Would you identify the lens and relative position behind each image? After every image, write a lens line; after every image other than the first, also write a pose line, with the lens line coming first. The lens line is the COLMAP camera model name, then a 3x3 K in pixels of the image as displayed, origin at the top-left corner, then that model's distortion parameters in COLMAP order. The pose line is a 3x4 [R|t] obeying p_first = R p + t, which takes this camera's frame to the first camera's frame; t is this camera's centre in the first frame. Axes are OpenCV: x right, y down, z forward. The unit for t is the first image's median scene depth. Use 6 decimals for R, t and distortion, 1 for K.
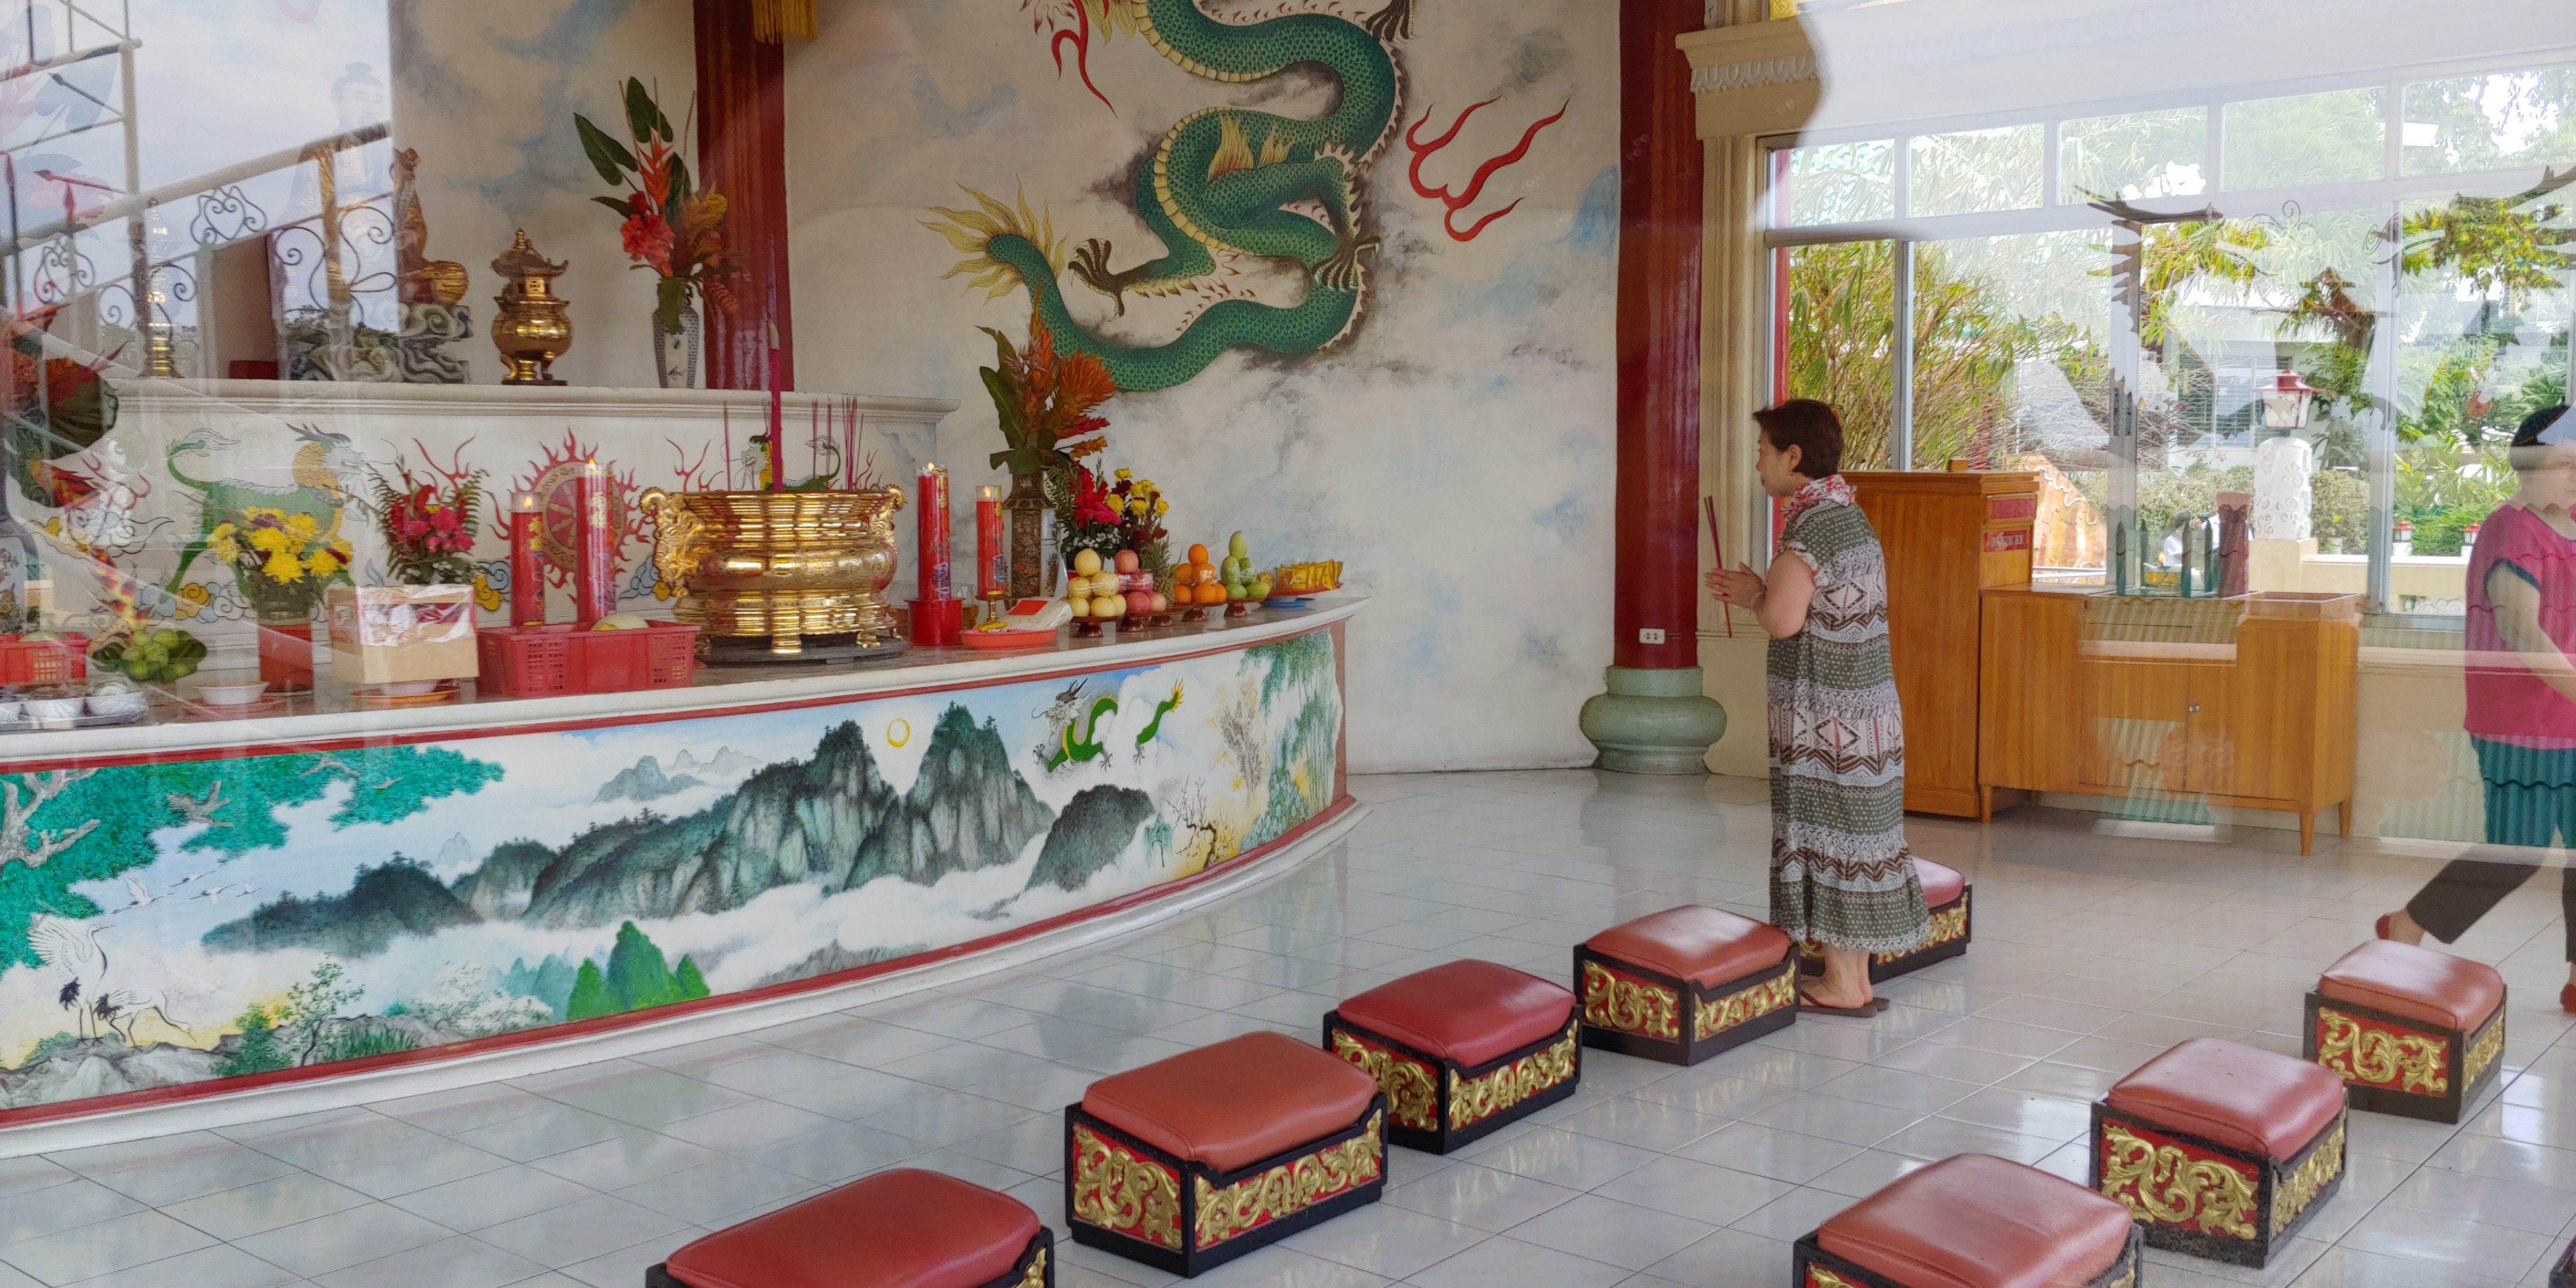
lens RADIAL K [[2260.9, 0, 1372.4], [0, 2260.9, 643.3], [0, 0, 1]] dist [0.055526, -0.168417]
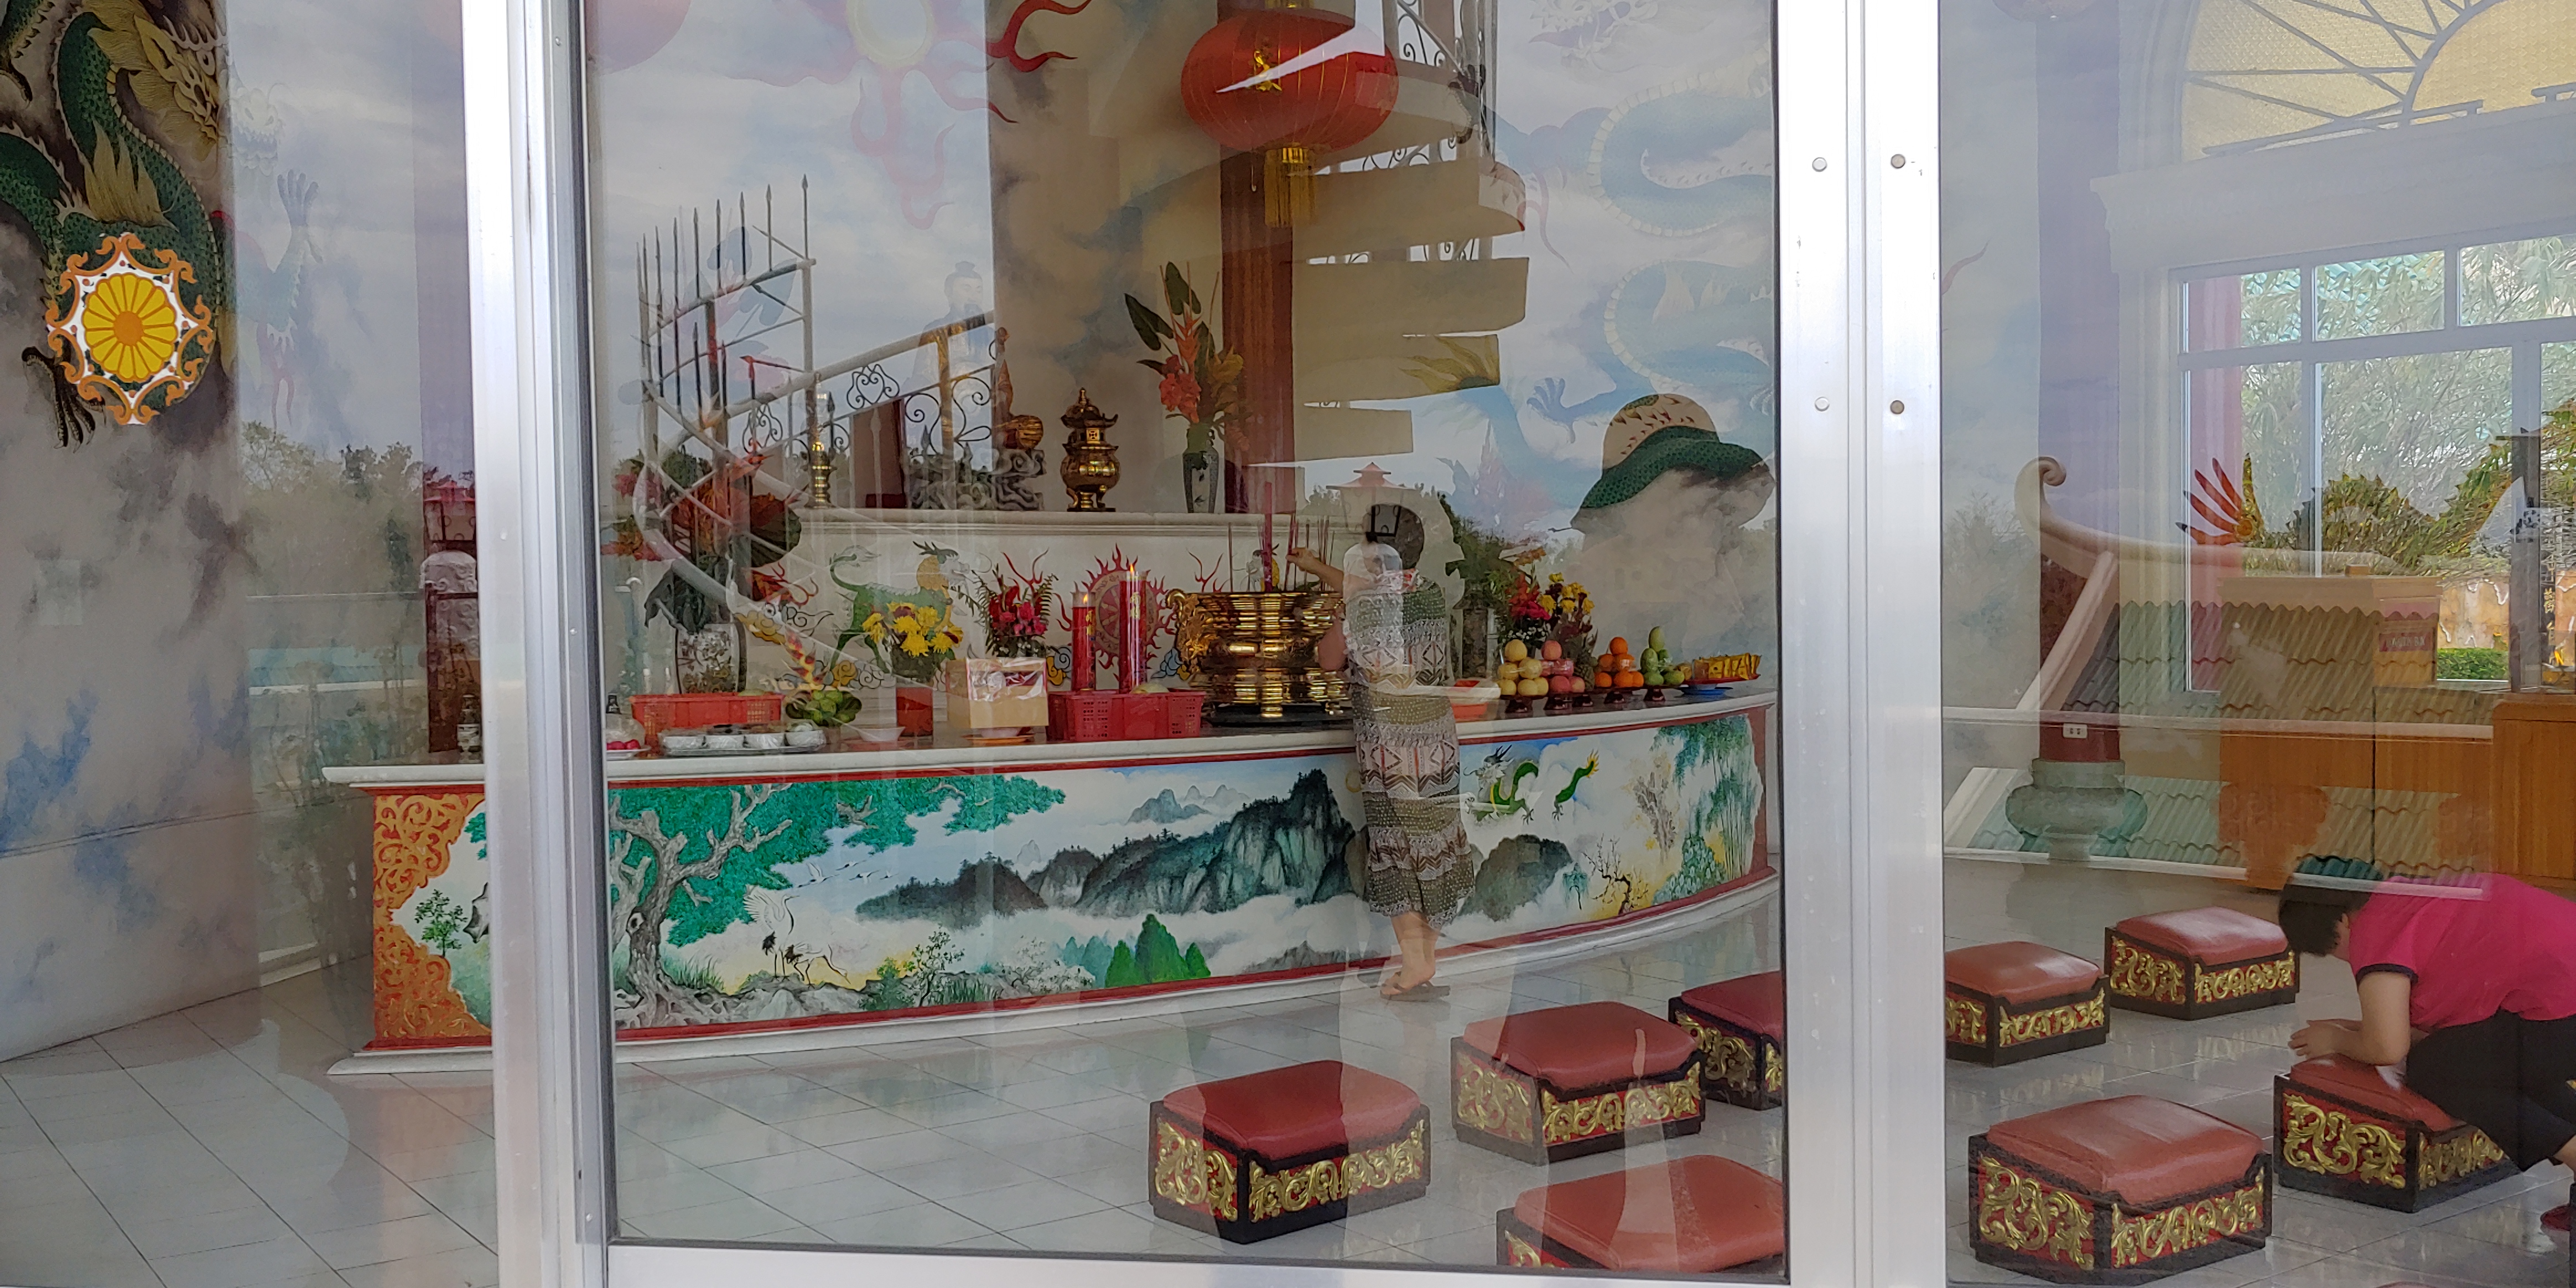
lens RADIAL K [[2260.9, 0, 1372.4], [0, 2260.9, 643.3], [0, 0, 1]] dist [0.055526, -0.168417]
pose [[0.974115, 0.001077, -0.226051, 0.086565], [-0.012685, 0.998674, -0.049901, 0.026088], [0.225698, 0.051476, 0.972836, -0.235981]]
